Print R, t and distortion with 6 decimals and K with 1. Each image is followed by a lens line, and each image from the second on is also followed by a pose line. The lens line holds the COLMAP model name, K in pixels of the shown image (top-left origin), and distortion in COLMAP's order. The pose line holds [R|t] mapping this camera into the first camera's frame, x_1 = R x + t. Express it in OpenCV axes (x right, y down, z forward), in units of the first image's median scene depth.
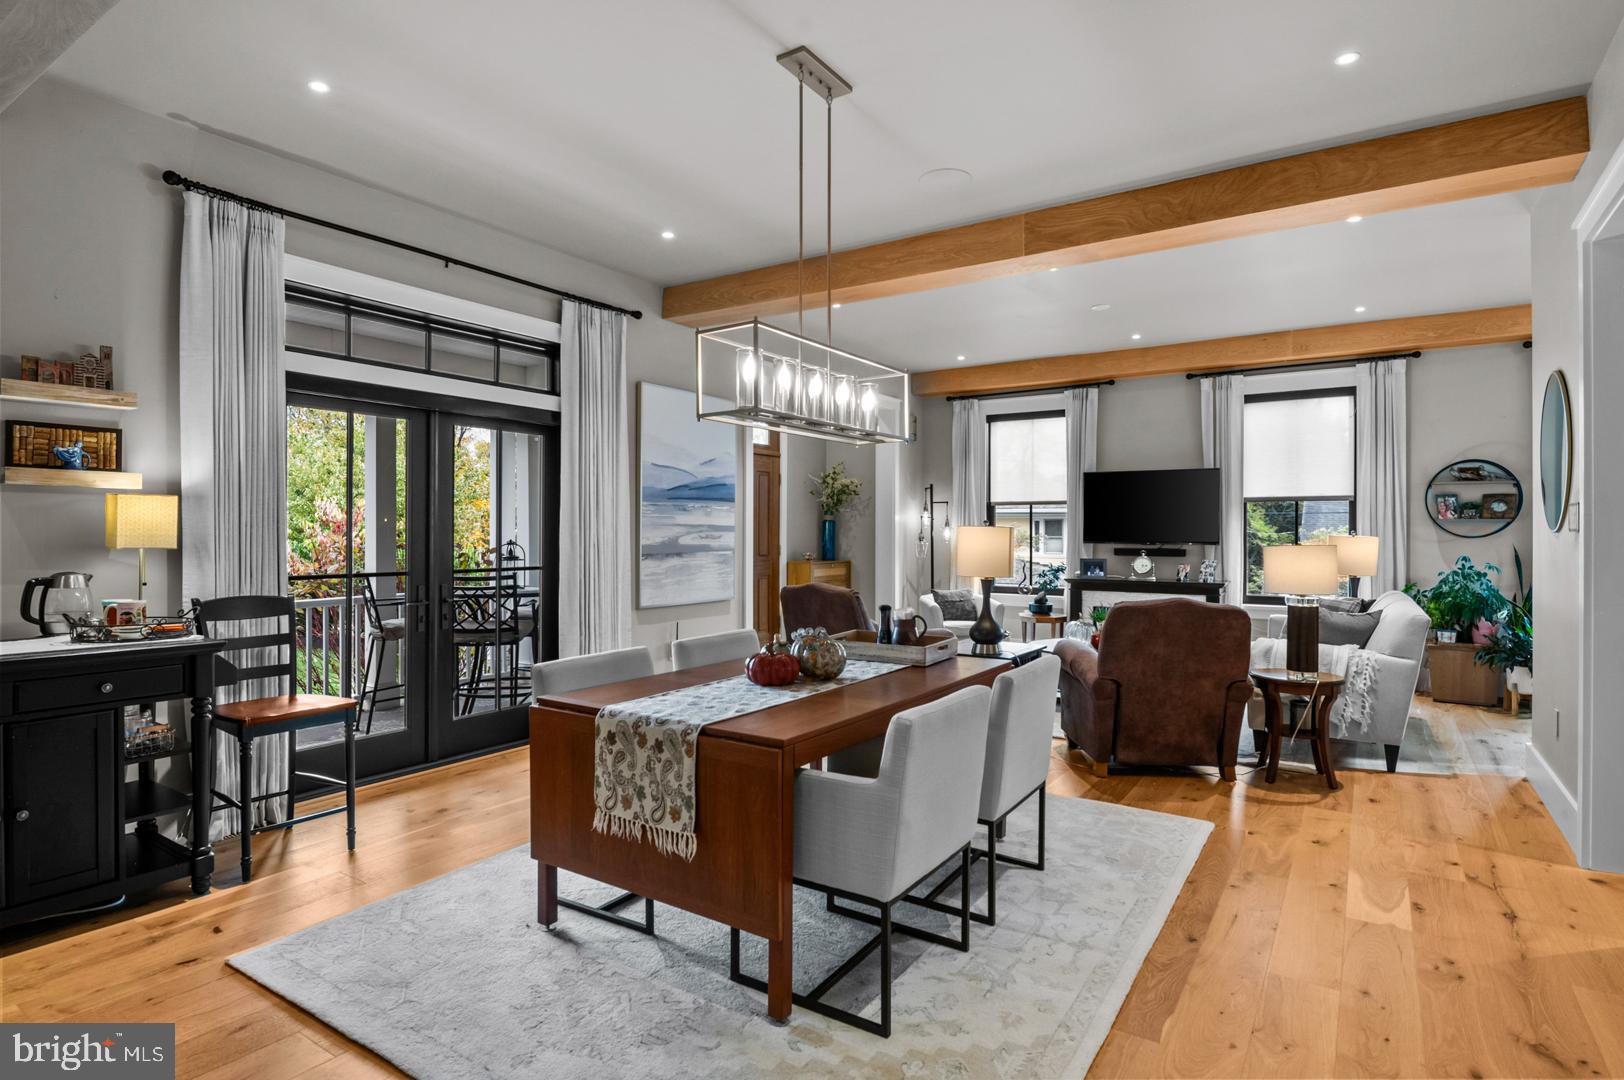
lens RADIAL K [[850.8, 0, 801.8], [0, 850.8, 531.3], [0, 0, 1]] dist [0.003919, -0.011091]
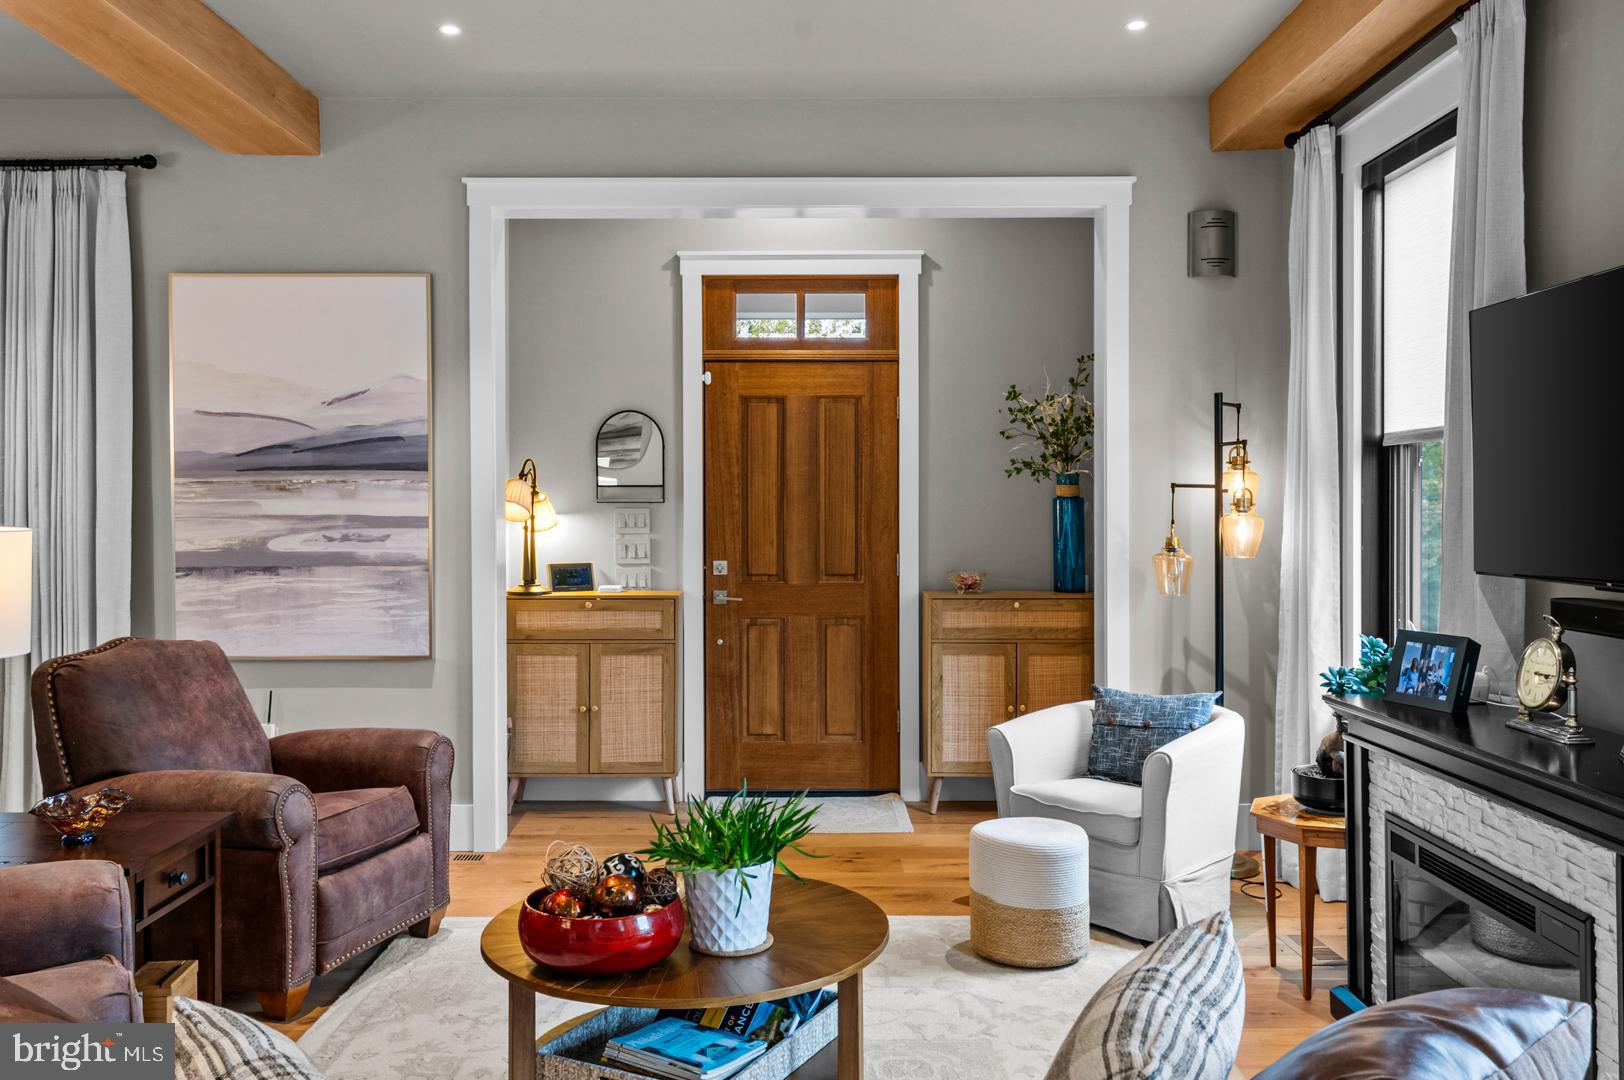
lens RADIAL K [[1320.0, 0, 812.0], [0, 1320.0, 540.0], [0, 0, 1]] dist [-0.001809, 0.000145]
pose [[0.562881, 0.009815, -0.826479, 0.903567], [0.004093, 0.999884, 0.014662, -0.004048], [0.826528, -0.011635, 0.562776, 0.945365]]
